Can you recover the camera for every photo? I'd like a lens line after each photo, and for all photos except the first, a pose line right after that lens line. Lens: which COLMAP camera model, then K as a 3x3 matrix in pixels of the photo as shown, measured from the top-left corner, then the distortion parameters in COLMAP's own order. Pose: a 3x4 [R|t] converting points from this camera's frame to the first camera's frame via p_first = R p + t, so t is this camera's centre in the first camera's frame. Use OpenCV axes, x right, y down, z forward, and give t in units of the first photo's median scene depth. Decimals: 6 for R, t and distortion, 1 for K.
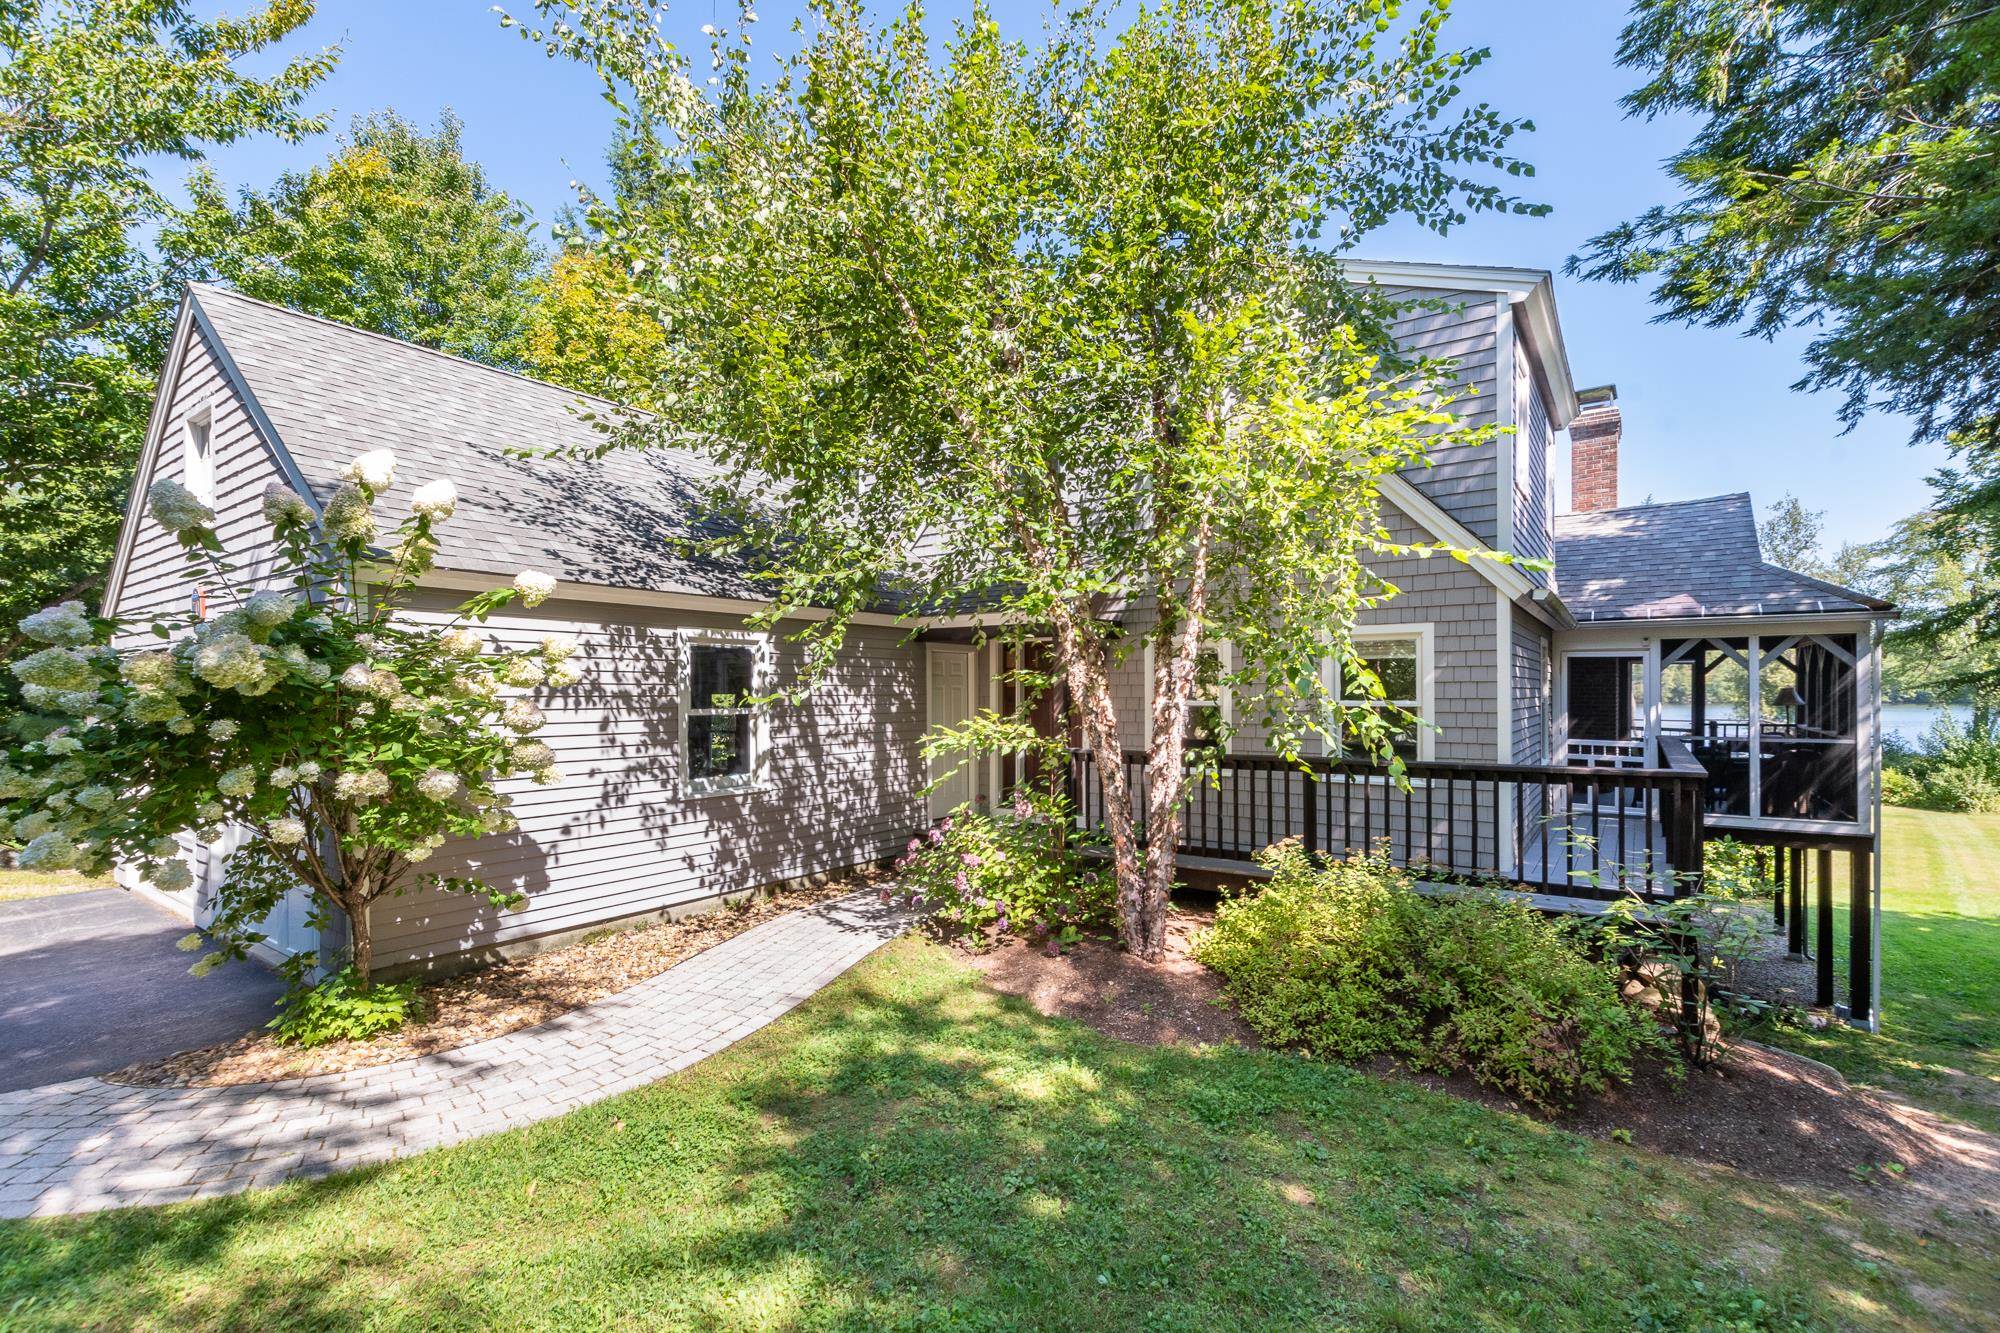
lens RADIAL K [[873.4, 0, 996.6], [0, 873.4, 692.5], [0, 0, 1]] dist [-0.001585, -0.000160]
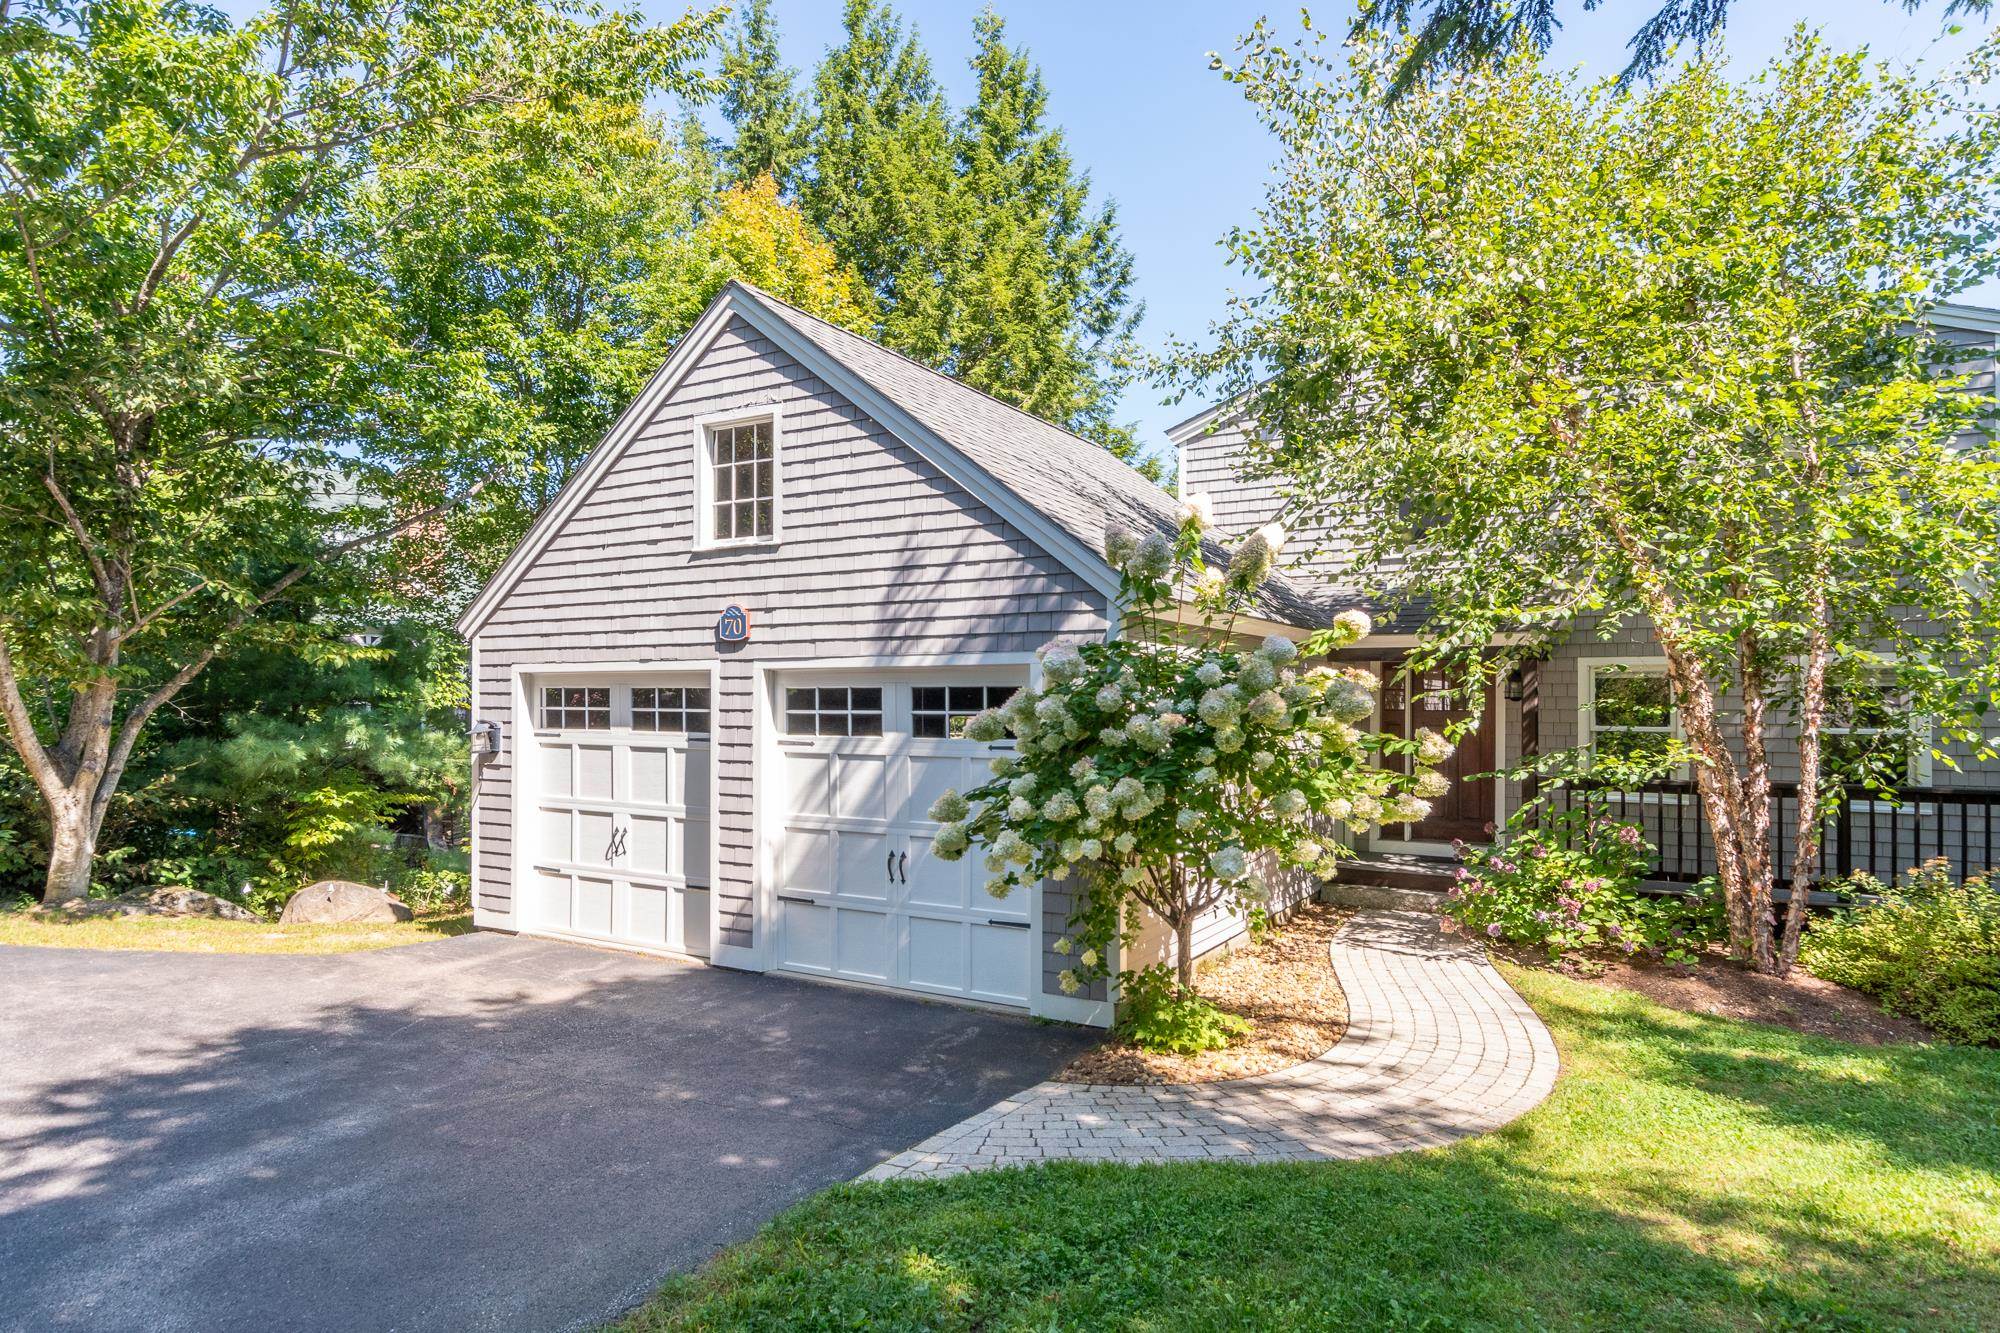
lens RADIAL K [[1151.5, 0, 967.7], [0, 1151.5, 698.3], [0, 0, 1]] dist [0.001485, 0.000459]
pose [[0.997103, 0.003736, 0.075967, -1.134616], [-0.003801, 0.999993, 0.000706, -0.033266], [-0.075963, -0.000993, 0.997110, -0.382577]]
